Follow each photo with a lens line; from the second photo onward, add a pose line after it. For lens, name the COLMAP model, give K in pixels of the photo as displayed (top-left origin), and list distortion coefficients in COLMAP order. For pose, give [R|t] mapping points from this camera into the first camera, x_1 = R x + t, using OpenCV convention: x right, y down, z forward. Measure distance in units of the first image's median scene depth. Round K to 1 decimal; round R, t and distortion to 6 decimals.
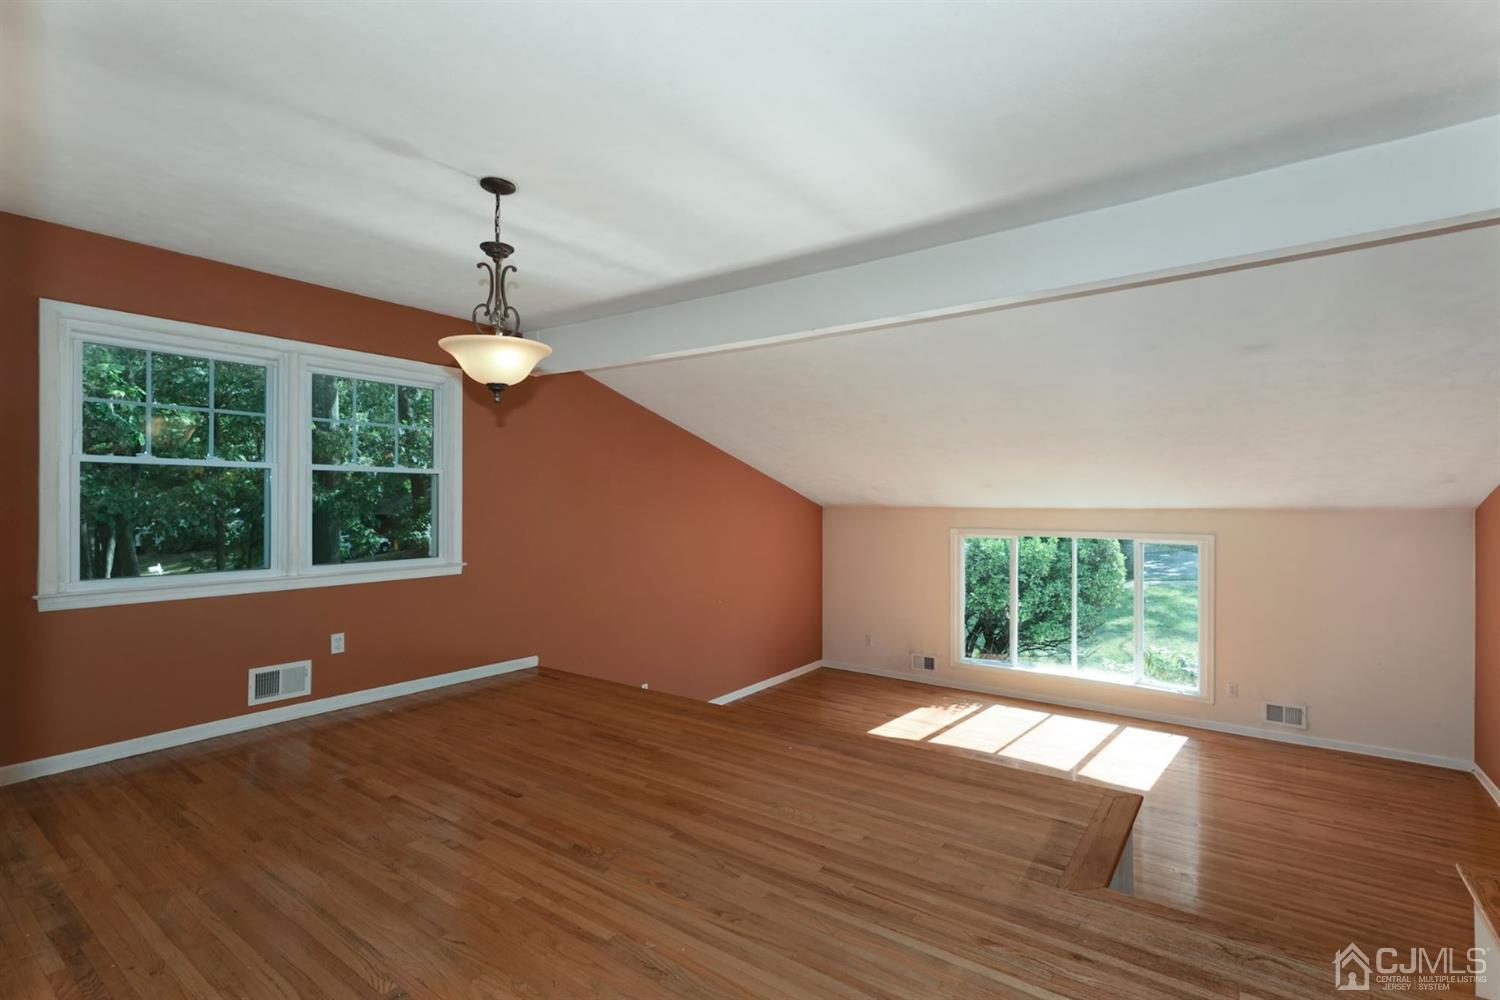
lens RADIAL K [[680.6, 0, 755.3], [0, 680.6, 497.3], [0, 0, 1]] dist [0.001508, -0.000274]
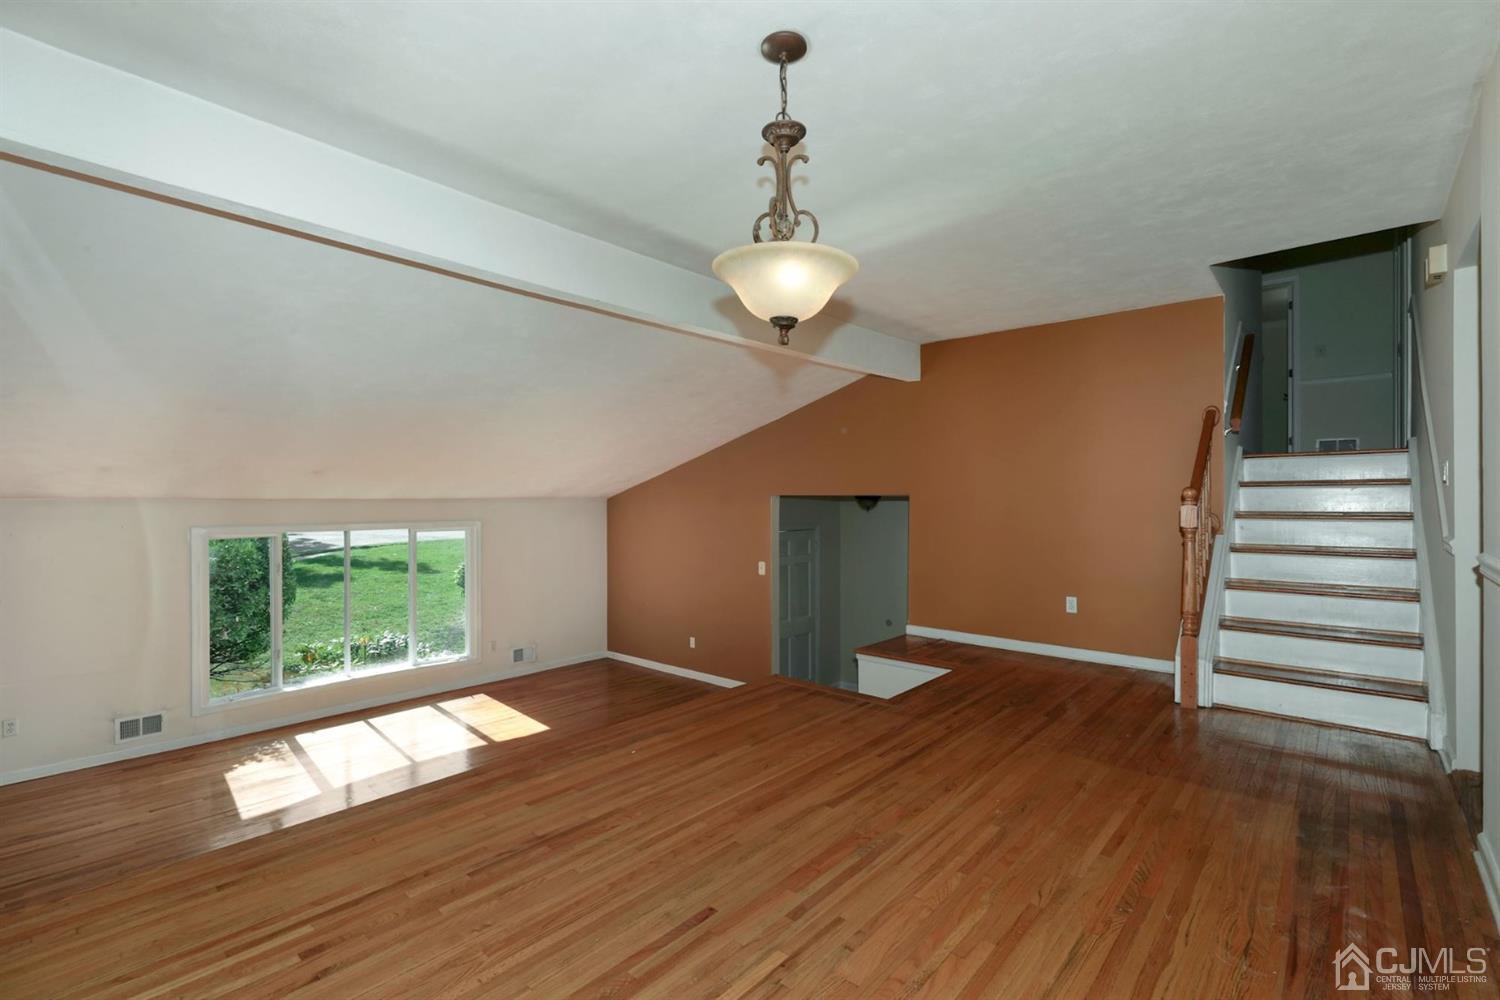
lens RADIAL K [[694.2, 0, 750.0], [0, 694.2, 500.0], [0, 0, 1]] dist [-0.058940, 0.026977]
pose [[0.105606, -0.009152, 0.994366, -0.659503], [0.000596, 0.999958, 0.009141, 0.014600], [-0.994408, -0.000372, 0.105607, 0.577479]]
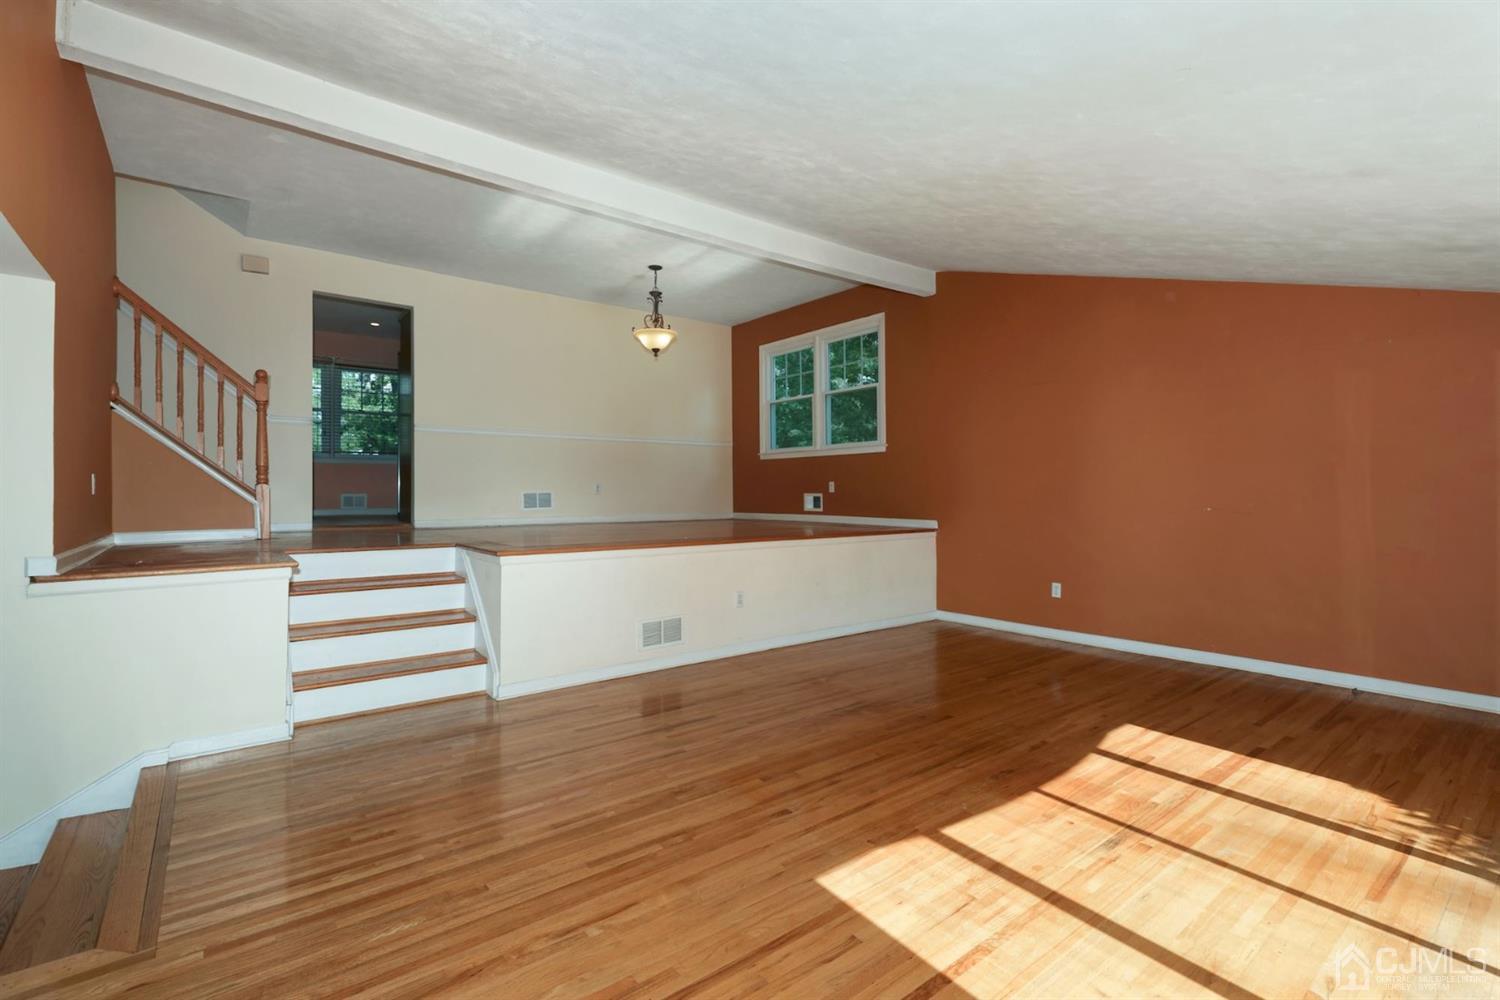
lens RADIAL K [[680.6, 0, 755.3], [0, 680.6, 497.3], [0, 0, 1]] dist [0.001508, -0.000274]
pose [[-0.275739, 0.016616, -0.961089, 1.140130], [0.020241, 0.999729, 0.011476, 0.204891], [0.961019, -0.016289, -0.276001, 1.235438]]
